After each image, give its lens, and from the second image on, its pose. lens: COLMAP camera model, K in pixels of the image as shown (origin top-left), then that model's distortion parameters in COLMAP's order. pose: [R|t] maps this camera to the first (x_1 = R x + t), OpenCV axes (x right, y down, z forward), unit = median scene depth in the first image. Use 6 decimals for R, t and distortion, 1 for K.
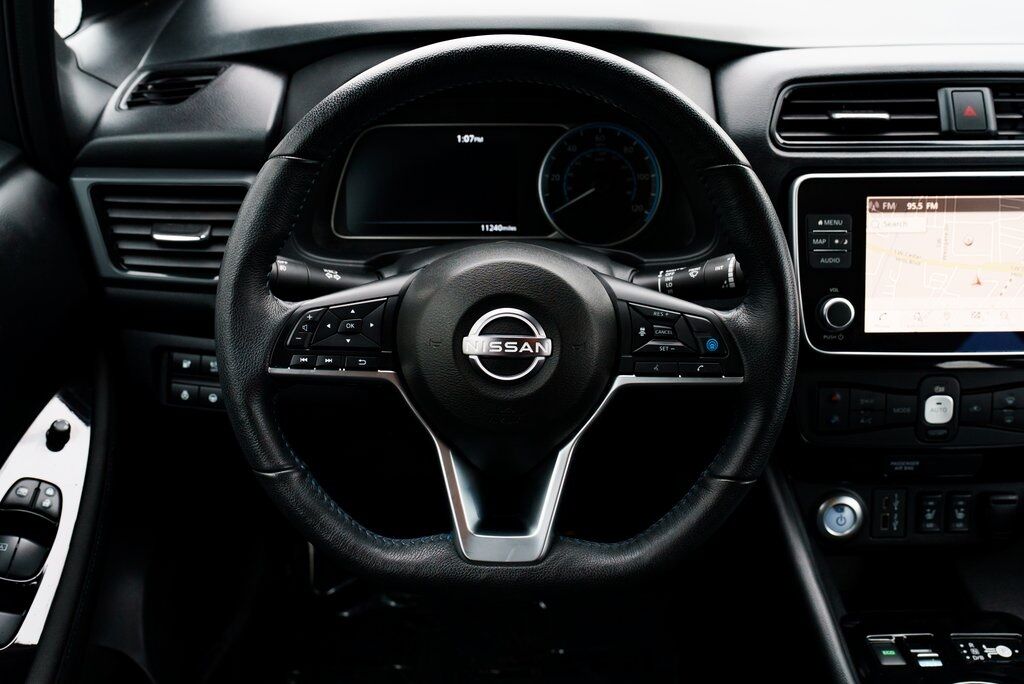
lens RADIAL K [[1071.4, 0, 508.7], [0, 1071.4, 346.3], [0, 0, 1]] dist [0.014766, 0.016376]
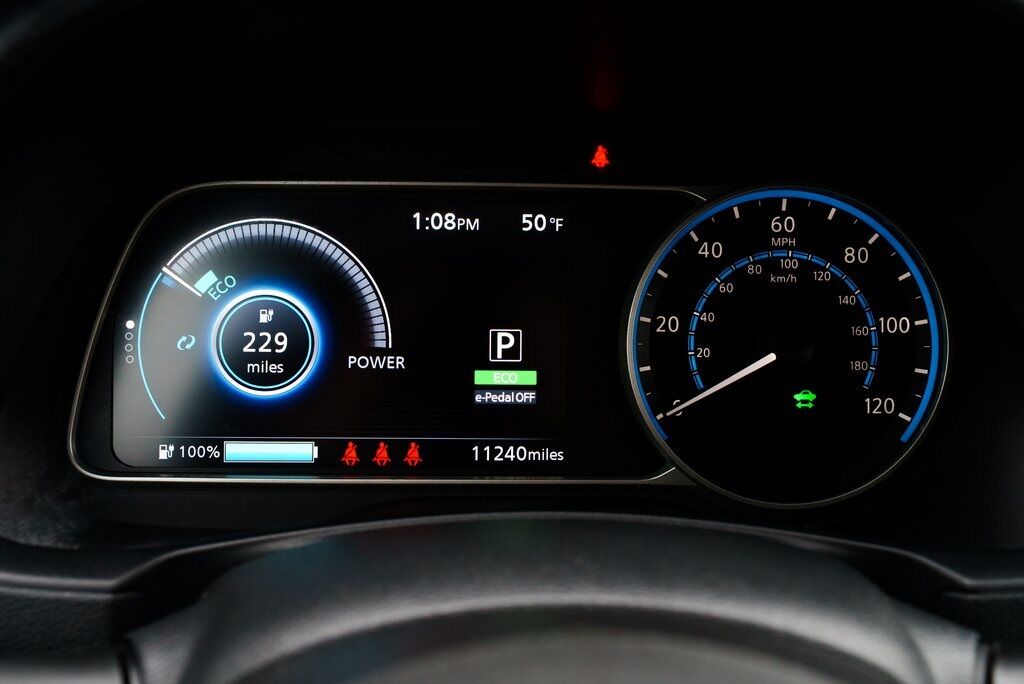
lens RADIAL K [[1186.9, 0, 512.0], [0, 1186.9, 342.0], [0, 0, 1]] dist [-0.000180, -0.001320]
pose [[0.999770, 0.010764, 0.018561, -0.020523], [-0.008529, 0.993145, -0.116576, -0.105572], [-0.019689, 0.116391, 0.993008, 0.605590]]
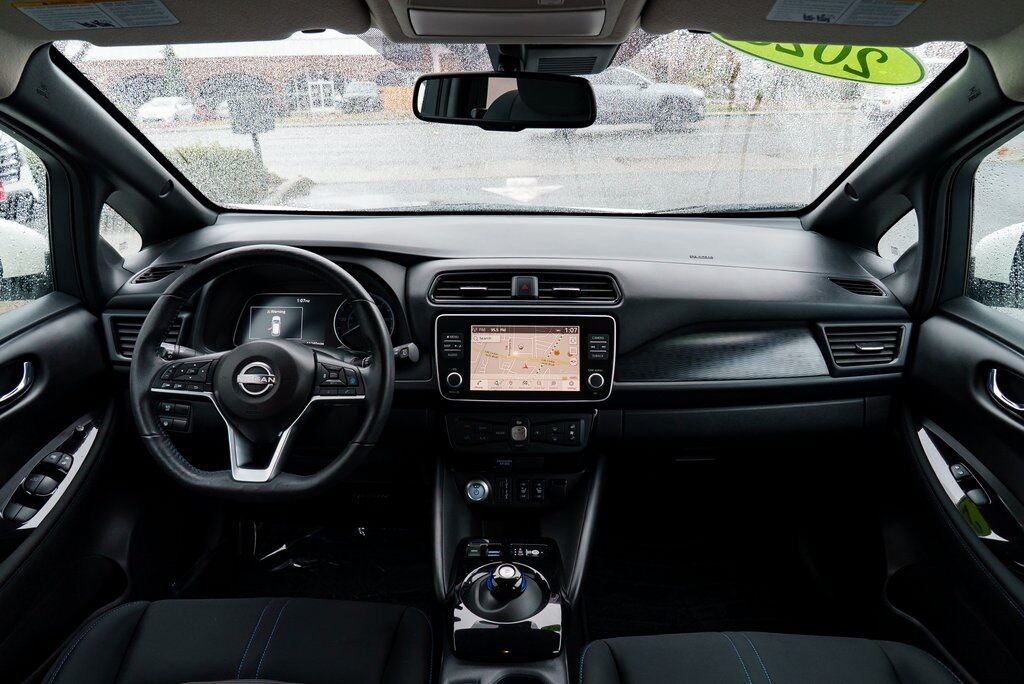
lens RADIAL K [[700.4, 0, 509.1], [0, 700.4, 346.9], [0, 0, 1]] dist [-0.031159, 0.033132]
pose [[0.999494, 0.010782, -0.029912, 0.413832], [-0.016276, 0.981652, -0.189987, 0.147067], [0.027315, 0.190378, 0.981331, -0.299453]]
